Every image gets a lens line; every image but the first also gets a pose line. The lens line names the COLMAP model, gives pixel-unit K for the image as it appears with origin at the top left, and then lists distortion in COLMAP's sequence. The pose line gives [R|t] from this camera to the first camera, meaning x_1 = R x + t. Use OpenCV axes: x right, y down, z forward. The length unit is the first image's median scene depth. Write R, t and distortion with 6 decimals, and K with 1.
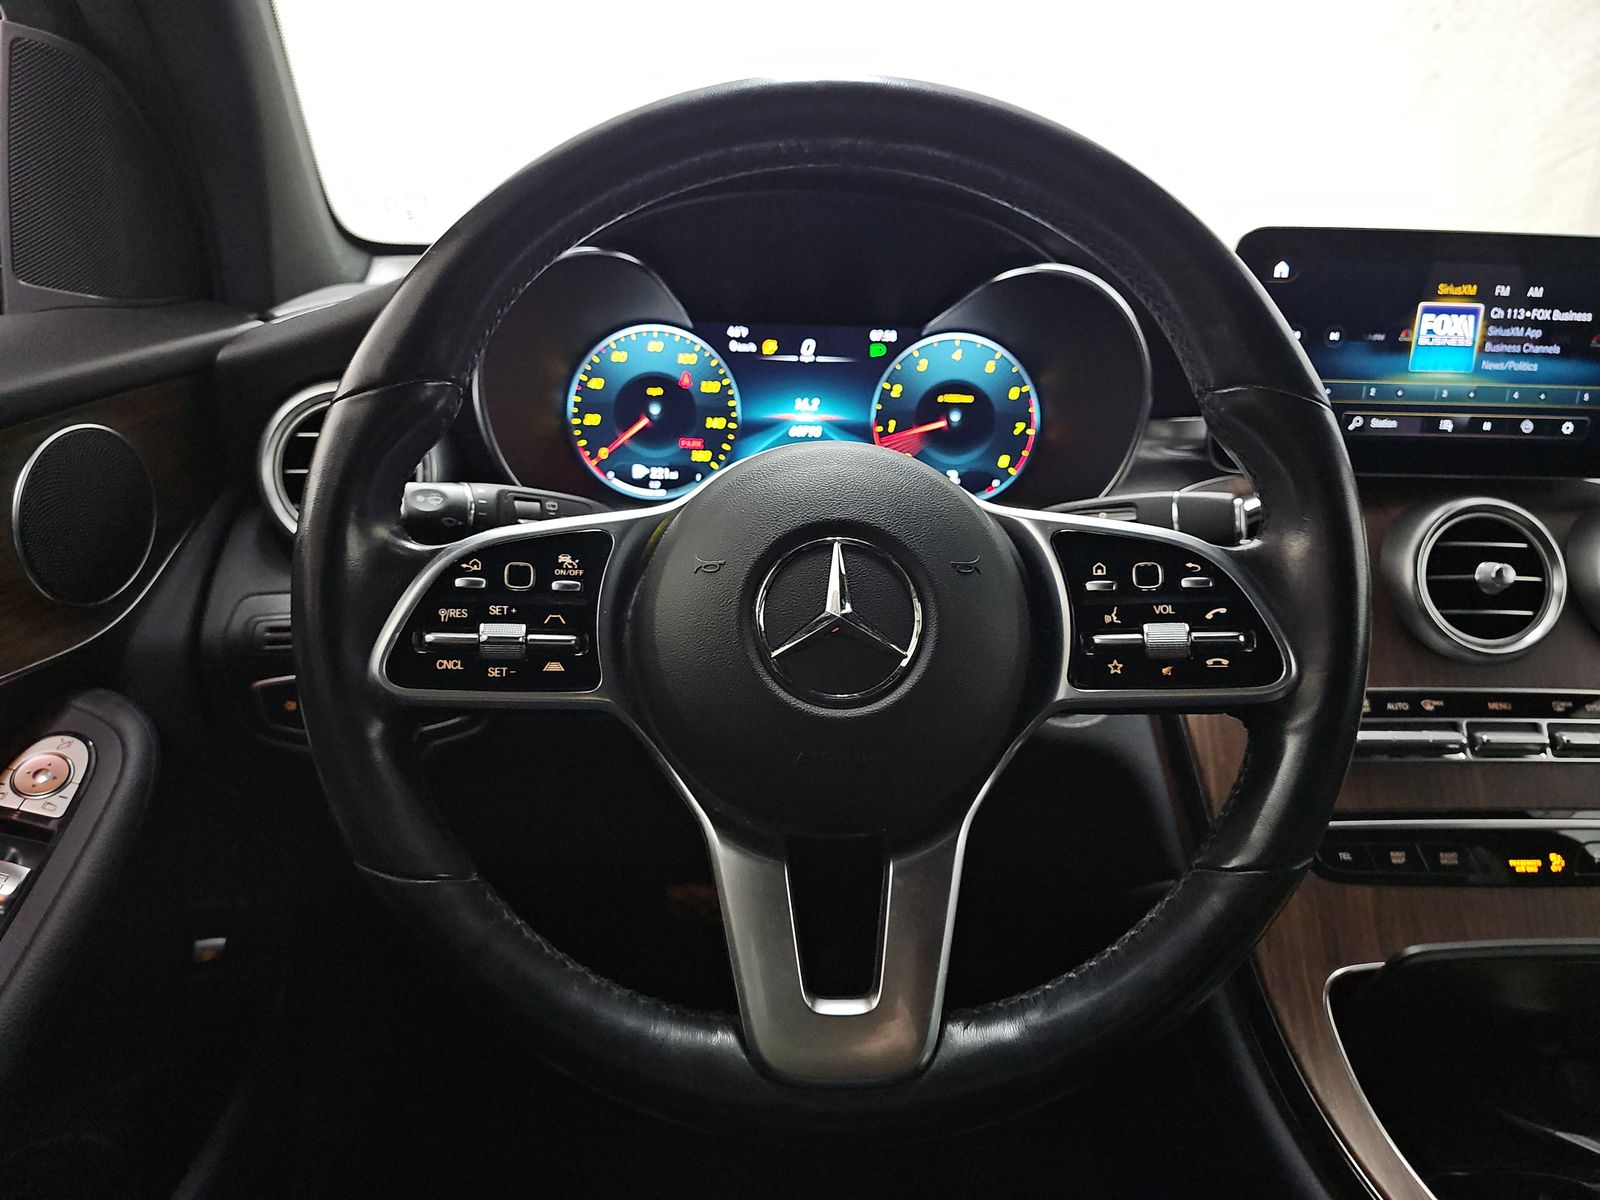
lens RADIAL K [[1065.2, 0, 805.0], [0, 1065.2, 606.5], [0, 0, 1]] dist [0.038777, -0.032164]
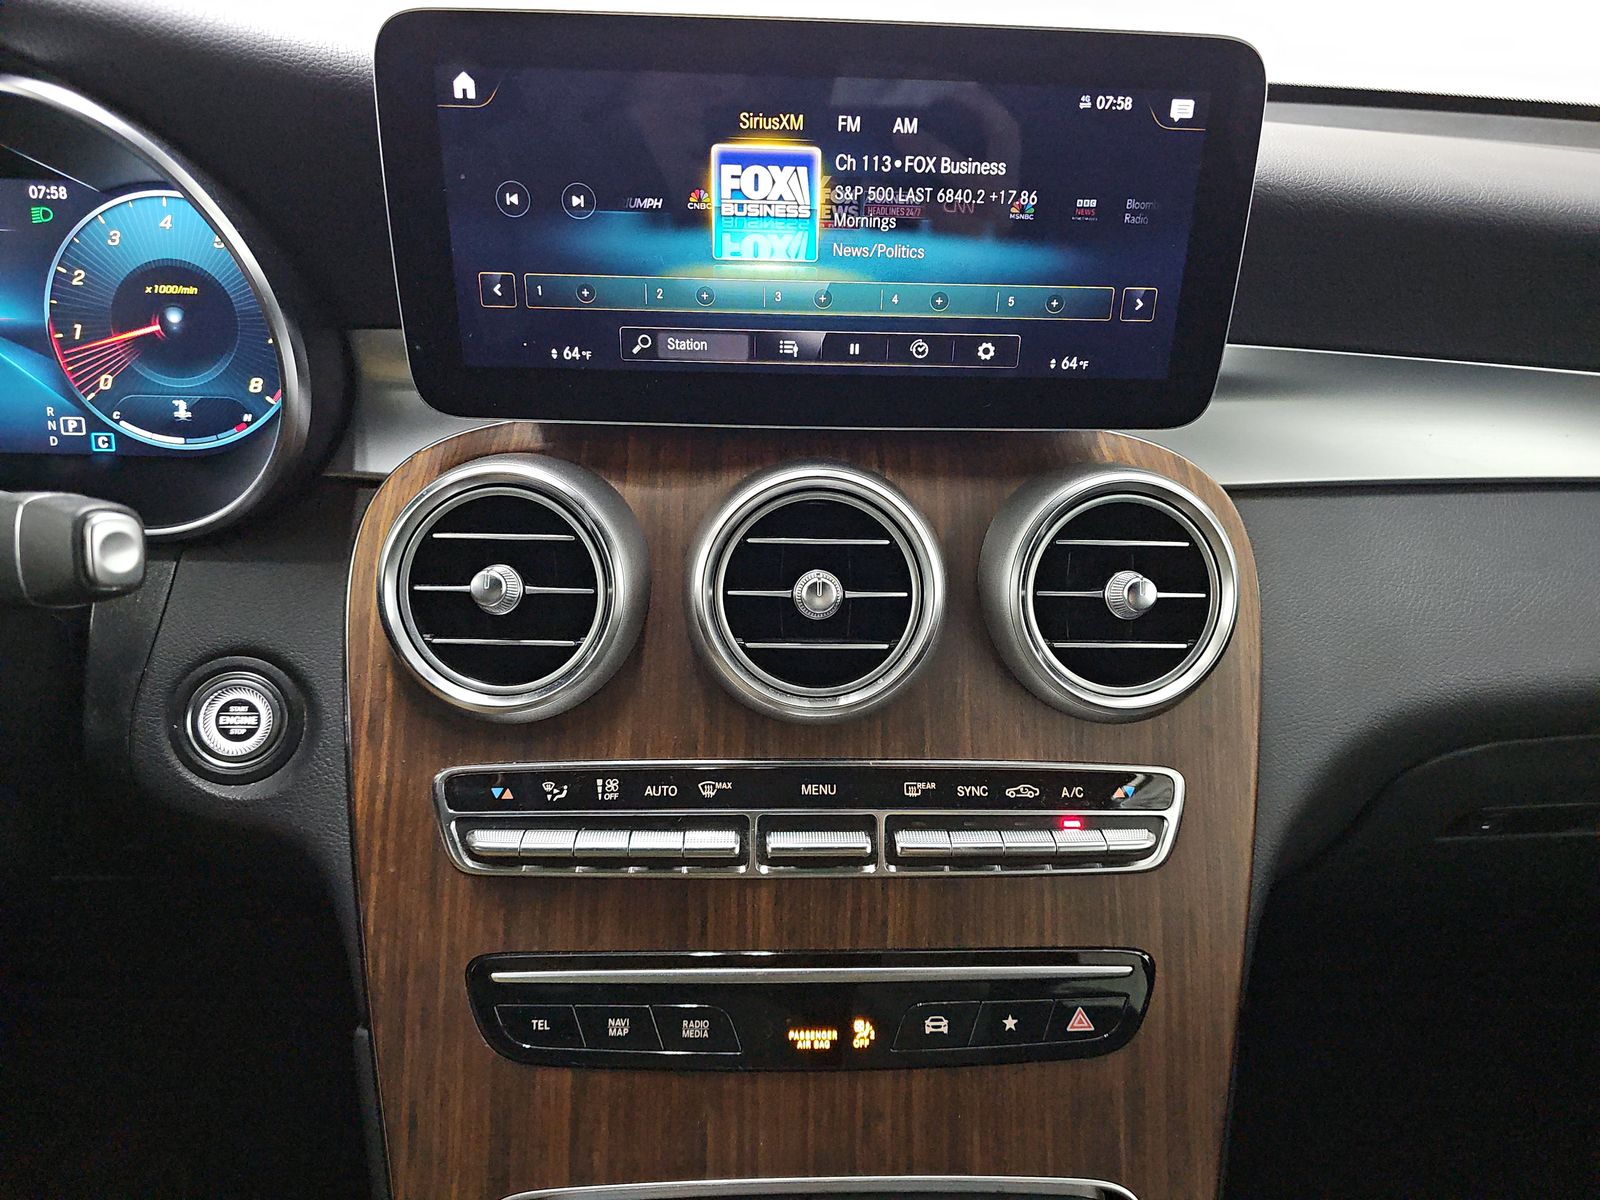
lens RADIAL K [[1065.2, 0, 794.8], [0, 1065.2, 605.1], [0, 0, 1]] dist [0.038777, -0.032164]
pose [[0.999856, 0.004633, -0.016331, 0.609374], [-0.002409, 0.991027, 0.133640, -0.101167], [0.016804, -0.133581, 0.990895, 0.351288]]
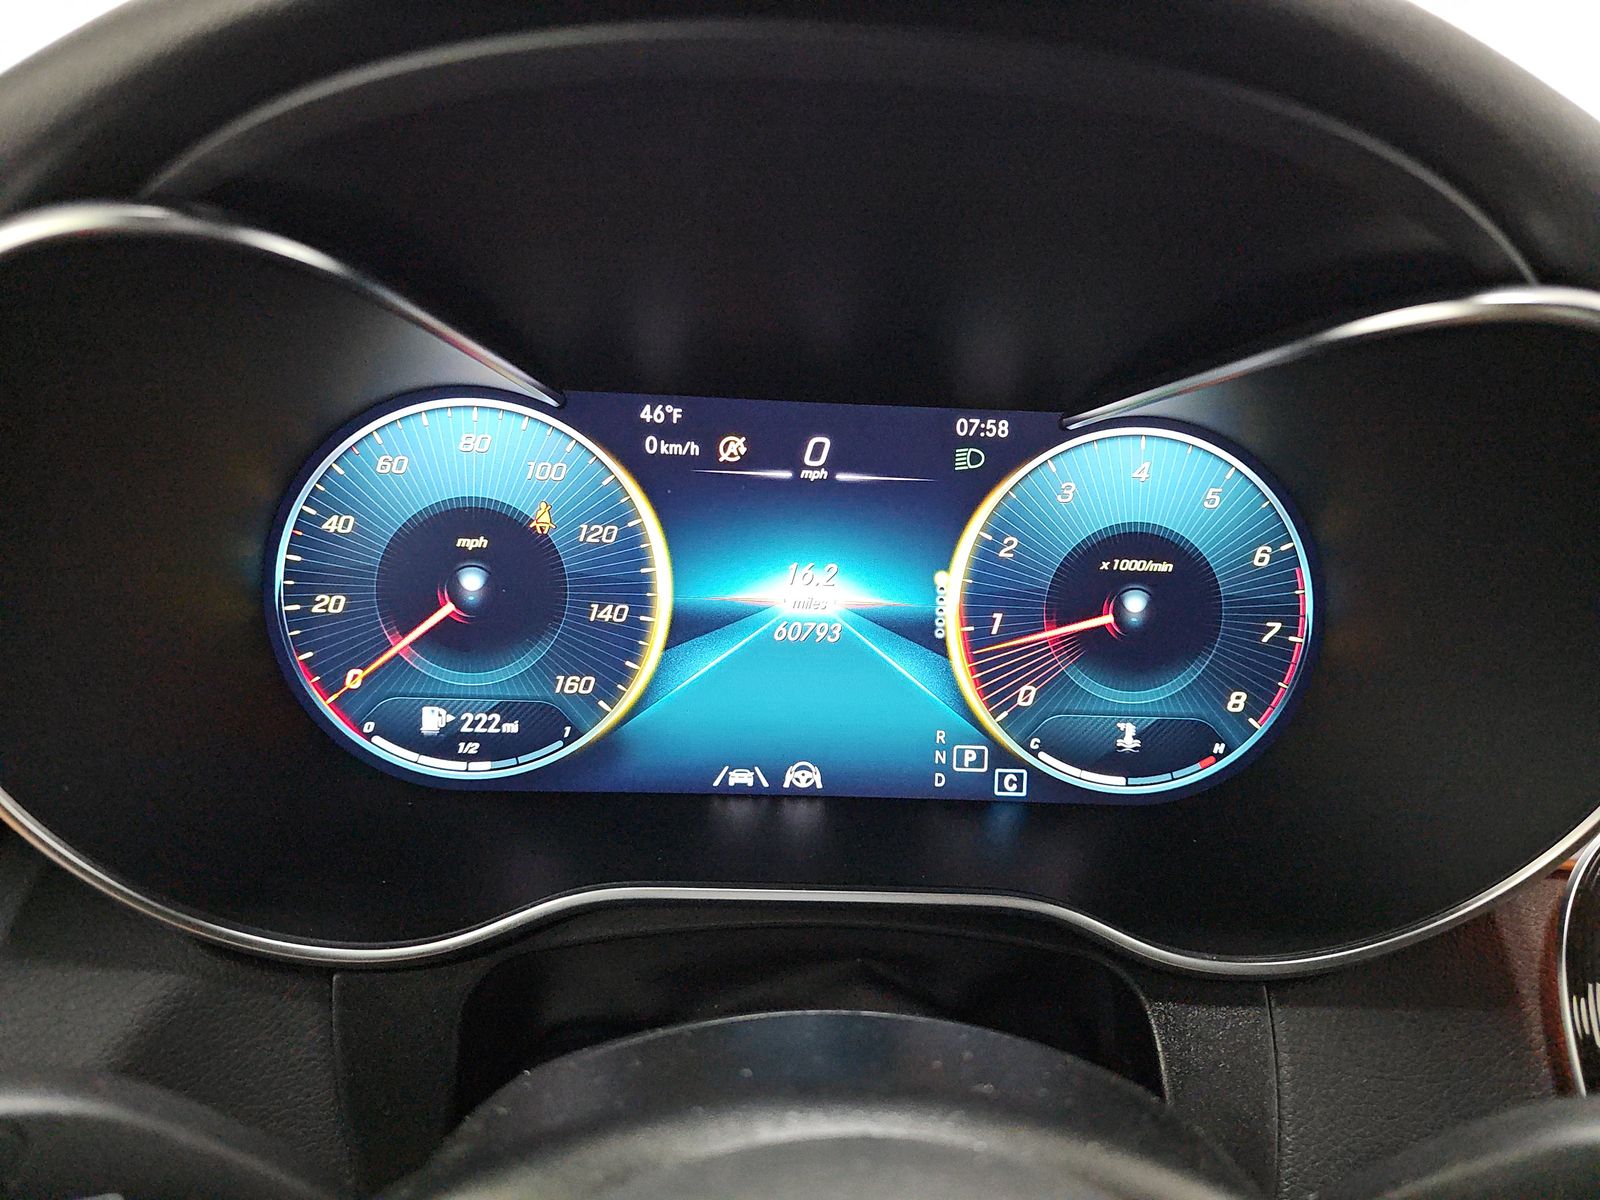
lens RADIAL K [[1065.2, 0, 808.1], [0, 1065.2, 589.0], [0, 0, 1]] dist [0.038777, -0.032164]
pose [[0.999769, 0.021487, 0.000277, 0.000504], [-0.021488, 0.999766, 0.002339, -0.205083], [-0.000227, -0.002345, 0.999997, 0.607934]]
